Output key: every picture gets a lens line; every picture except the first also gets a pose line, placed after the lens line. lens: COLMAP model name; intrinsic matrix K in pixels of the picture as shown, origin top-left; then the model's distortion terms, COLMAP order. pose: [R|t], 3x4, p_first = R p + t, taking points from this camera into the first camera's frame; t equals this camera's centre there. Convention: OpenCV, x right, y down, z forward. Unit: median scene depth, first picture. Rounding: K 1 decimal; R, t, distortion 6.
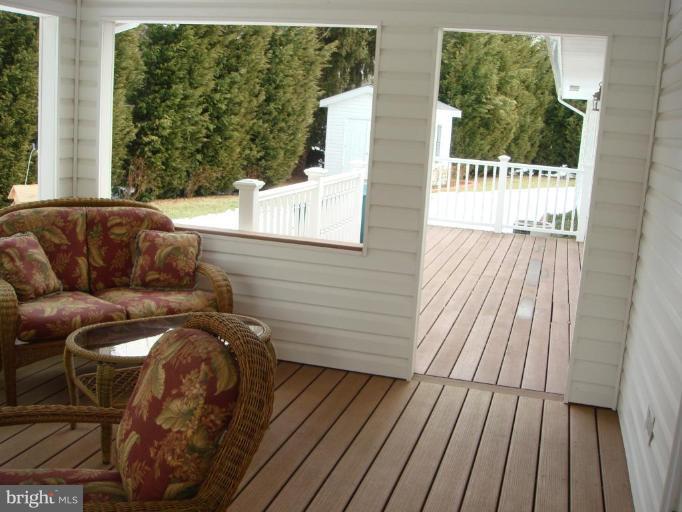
lens RADIAL K [[800.6, 0, 341.0], [0, 800.6, 256.0], [0, 0, 1]] dist [-0.170968, 0.209999]
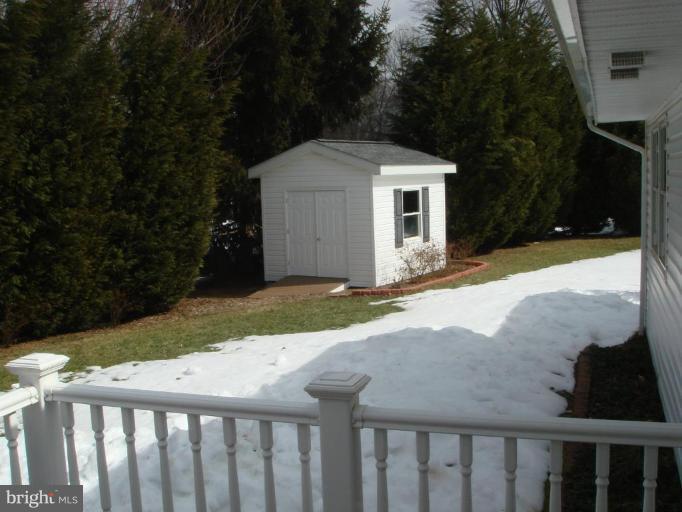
lens RADIAL K [[800.6, 0, 341.0], [0, 800.6, 256.0], [0, 0, 1]] dist [-0.170968, 0.209999]
pose [[0.995002, -0.084485, -0.053222, 0.097495], [0.080300, 0.993839, -0.076388, -0.068313], [0.059347, 0.071732, 0.995657, 0.362654]]
